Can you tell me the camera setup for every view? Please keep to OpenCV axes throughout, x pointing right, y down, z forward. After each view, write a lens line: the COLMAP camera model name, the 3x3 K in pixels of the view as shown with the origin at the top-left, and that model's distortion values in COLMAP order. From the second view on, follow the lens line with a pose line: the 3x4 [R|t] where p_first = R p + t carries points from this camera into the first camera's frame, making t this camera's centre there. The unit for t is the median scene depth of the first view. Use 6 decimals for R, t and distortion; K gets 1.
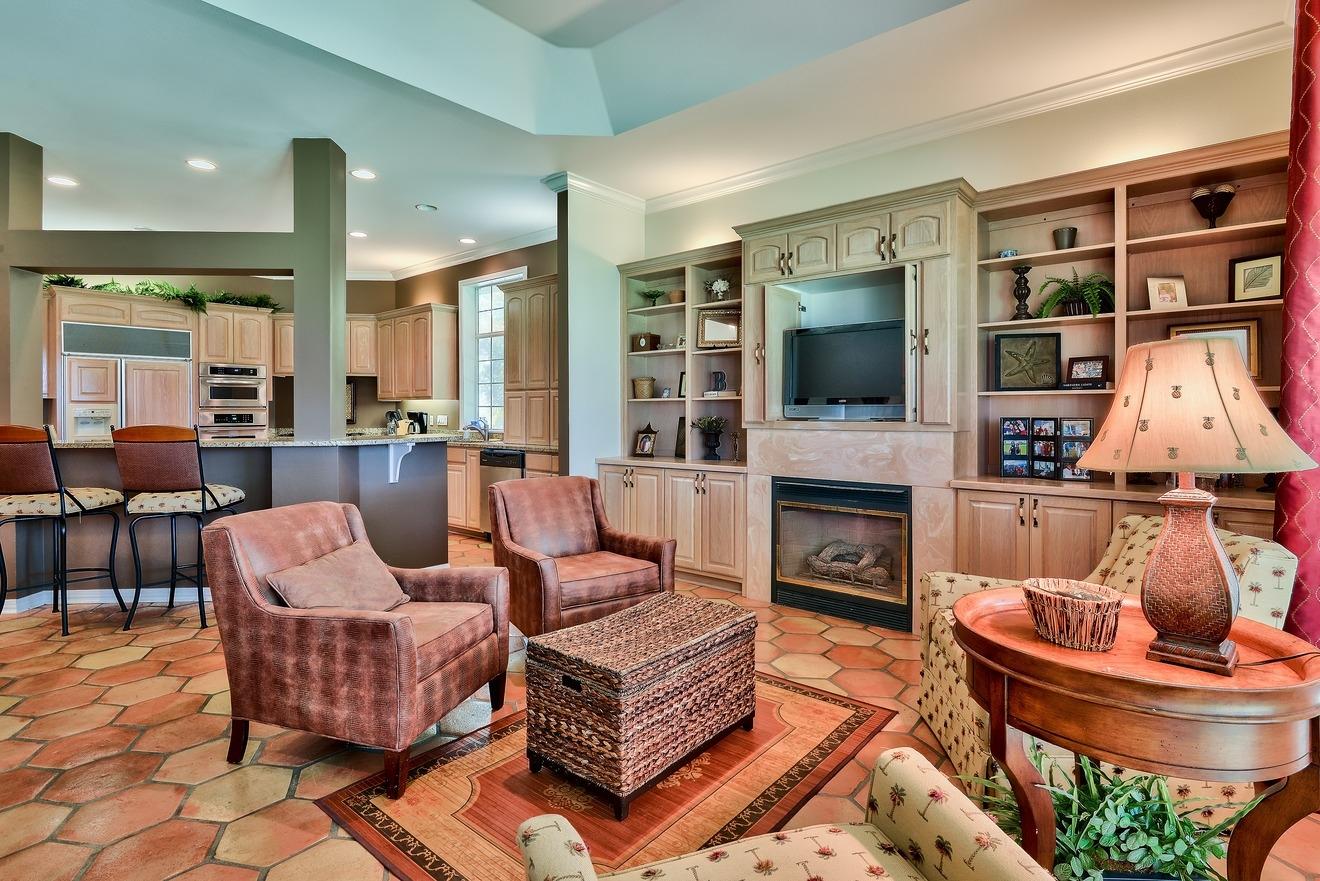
lens RADIAL K [[652.9, 0, 645.2], [0, 652.9, 409.6], [0, 0, 1]] dist [0.000445, -0.000186]
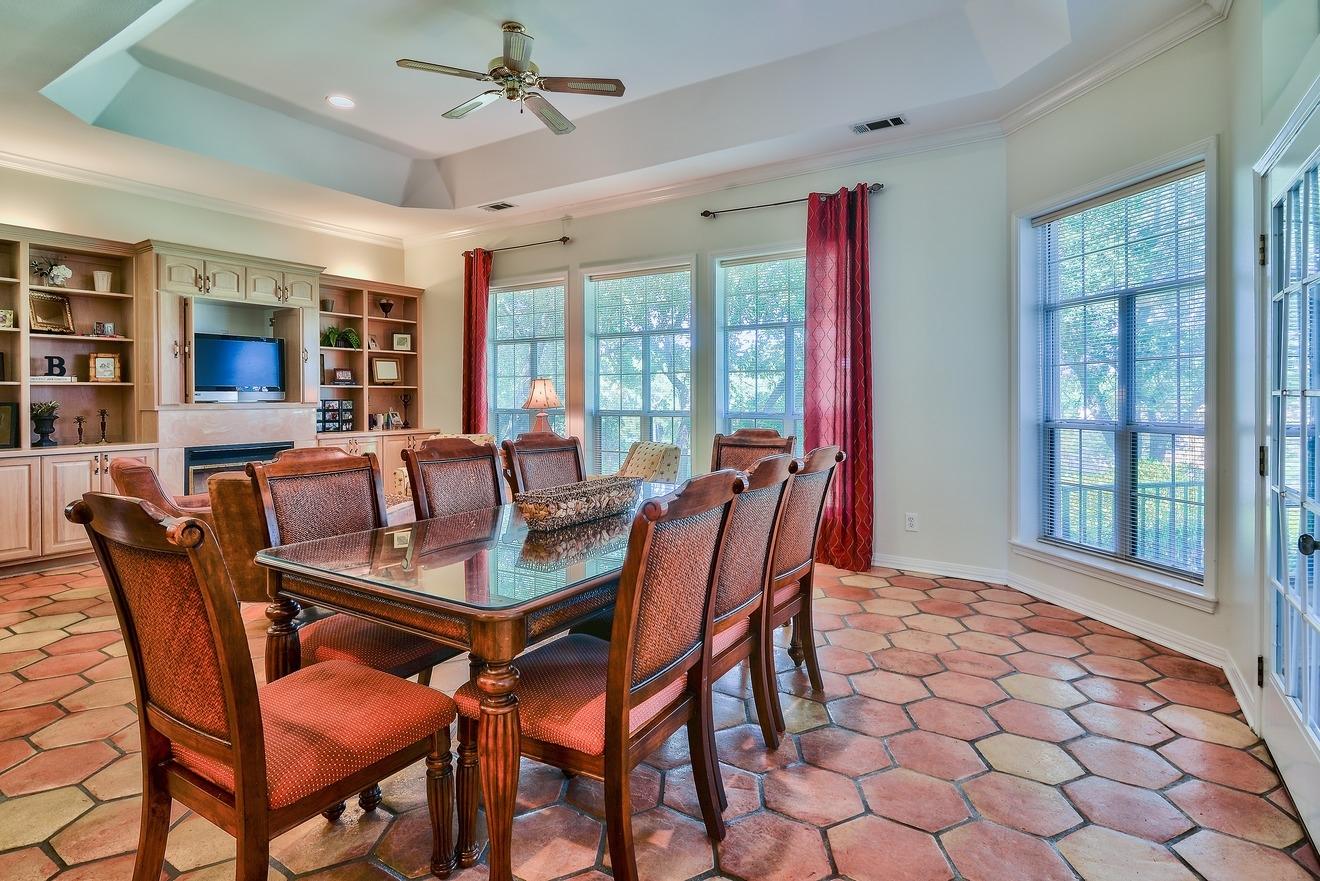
lens RADIAL K [[673.0, 0, 655.7], [0, 673.0, 400.5], [0, 0, 1]] dist [-0.000115, -0.000030]
pose [[-0.128055, -0.003157, 0.991762, -1.362138], [0.002715, 0.999990, 0.003533, 0.009967], [-0.991763, 0.003145, -0.128045, 0.300604]]
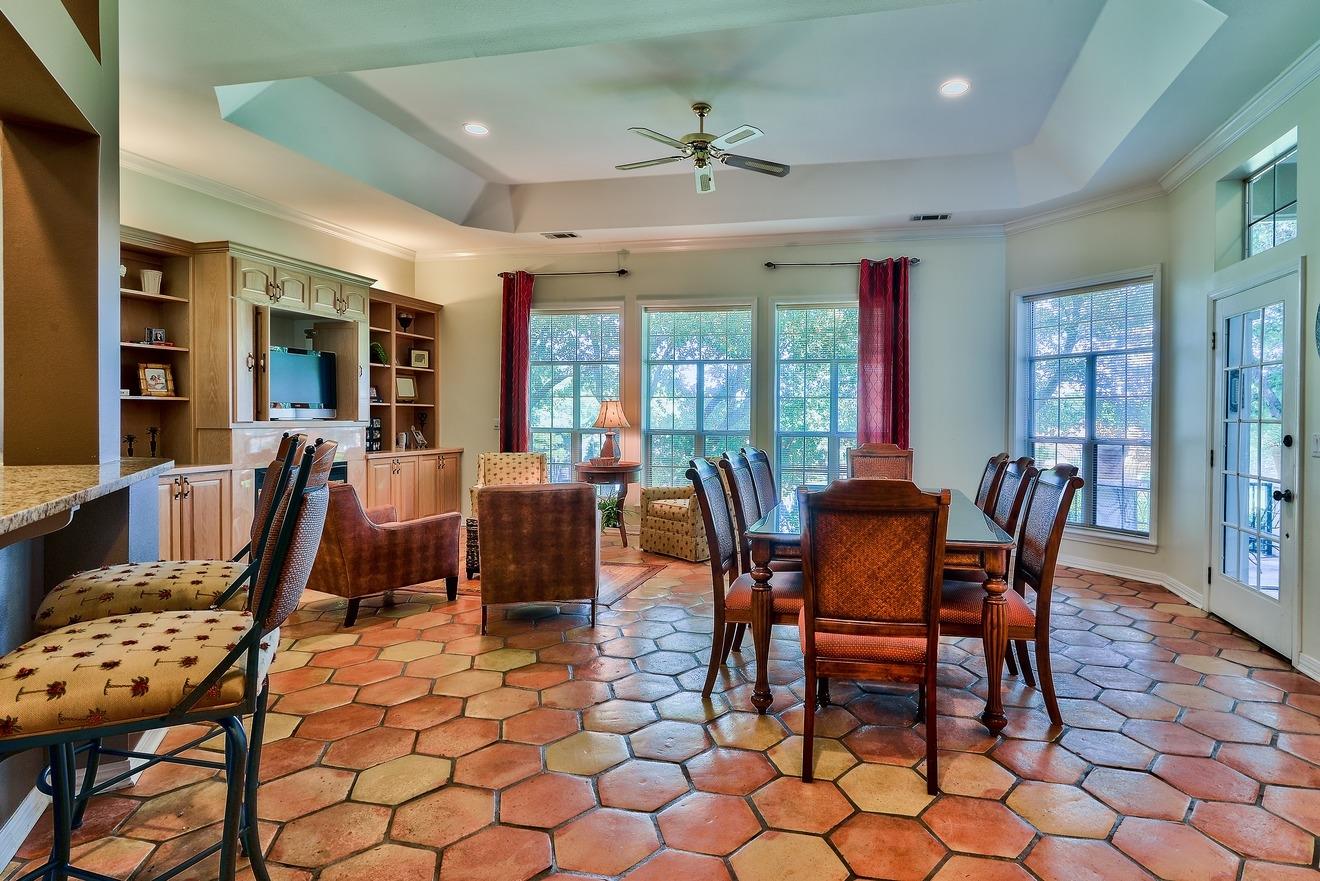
lens RADIAL K [[679.0, 0, 738.9], [0, 679.0, 425.5], [0, 0, 1]] dist [0.000870, 0.000040]
pose [[-0.475636, -0.011309, 0.879570, -1.438555], [-0.006005, 0.999936, 0.009610, 0.009061], [-0.879622, -0.000711, -0.475673, 0.923153]]
